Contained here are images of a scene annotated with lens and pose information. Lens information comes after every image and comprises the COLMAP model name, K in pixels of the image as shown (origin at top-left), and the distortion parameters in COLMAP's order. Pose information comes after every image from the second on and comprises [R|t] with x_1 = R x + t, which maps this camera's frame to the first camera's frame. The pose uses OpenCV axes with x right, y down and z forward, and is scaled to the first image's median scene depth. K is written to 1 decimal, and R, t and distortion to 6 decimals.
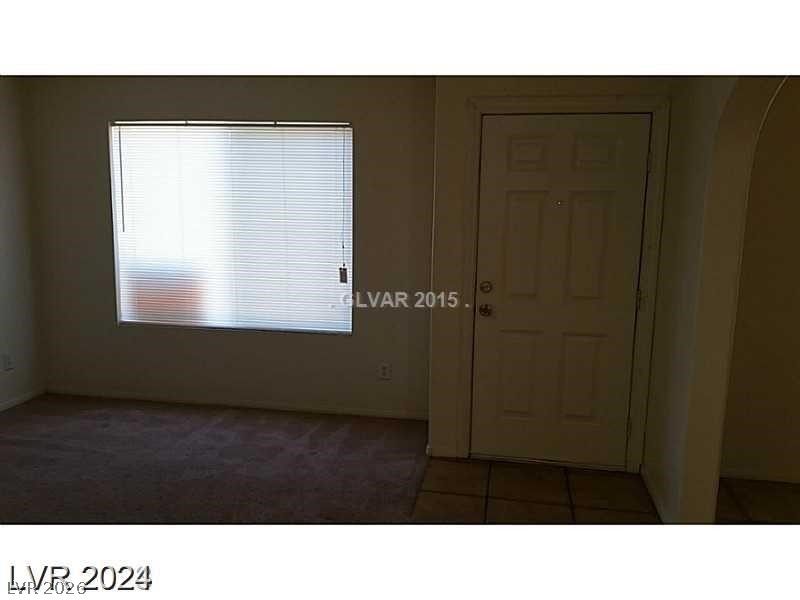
lens RADIAL K [[648.4, 0, 400.0], [0, 648.4, 300.0], [0, 0, 1]] dist [0.124304, -0.242344]
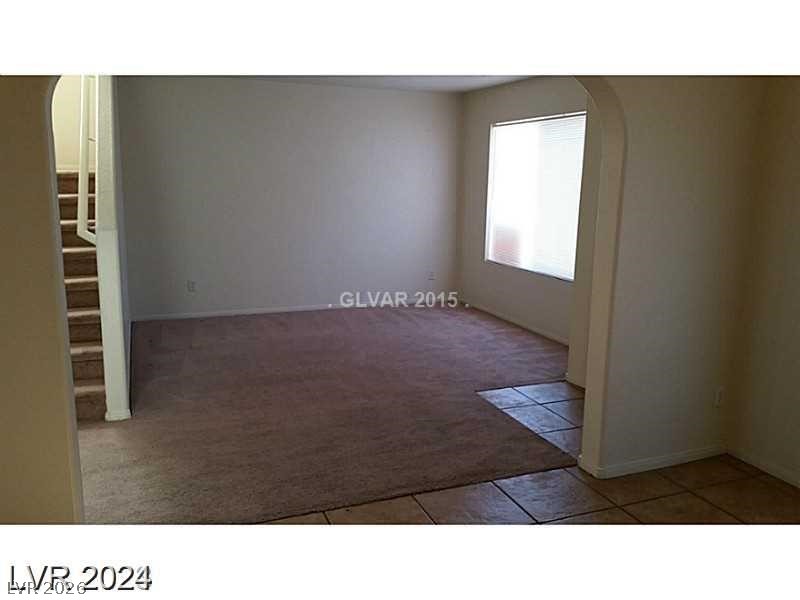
lens RADIAL K [[648.4, 0, 400.0], [0, 648.4, 300.0], [0, 0, 1]] dist [0.124304, -0.242344]
pose [[0.507774, 0.144251, -0.849327, 0.797256], [-0.138574, 0.986720, 0.084740, 0.027475], [0.850272, 0.074666, 0.521020, 0.076475]]
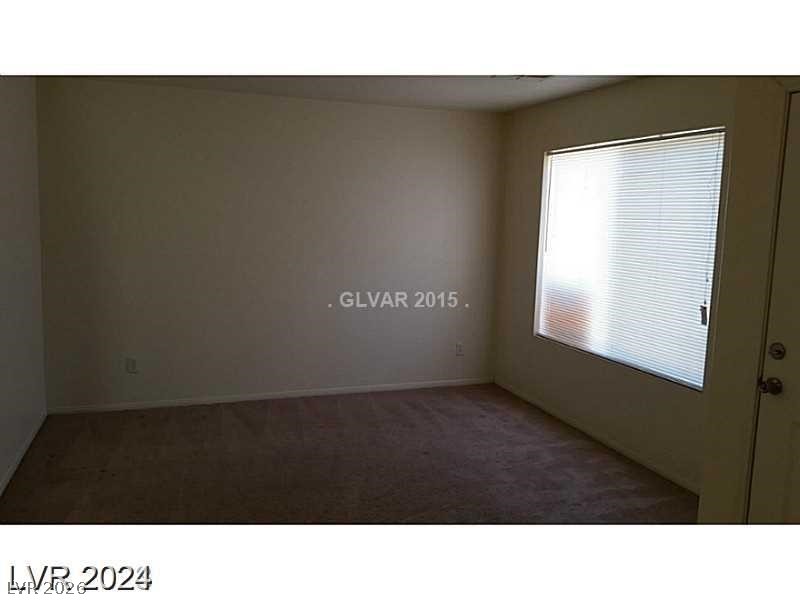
lens RADIAL K [[648.4, 0, 400.0], [0, 648.4, 300.0], [0, 0, 1]] dist [0.124304, -0.242344]
pose [[0.480504, 0.110631, -0.869987, 0.433818], [-0.156305, 0.986932, 0.039173, -0.030569], [0.862951, 0.117161, 0.491517, 0.285138]]
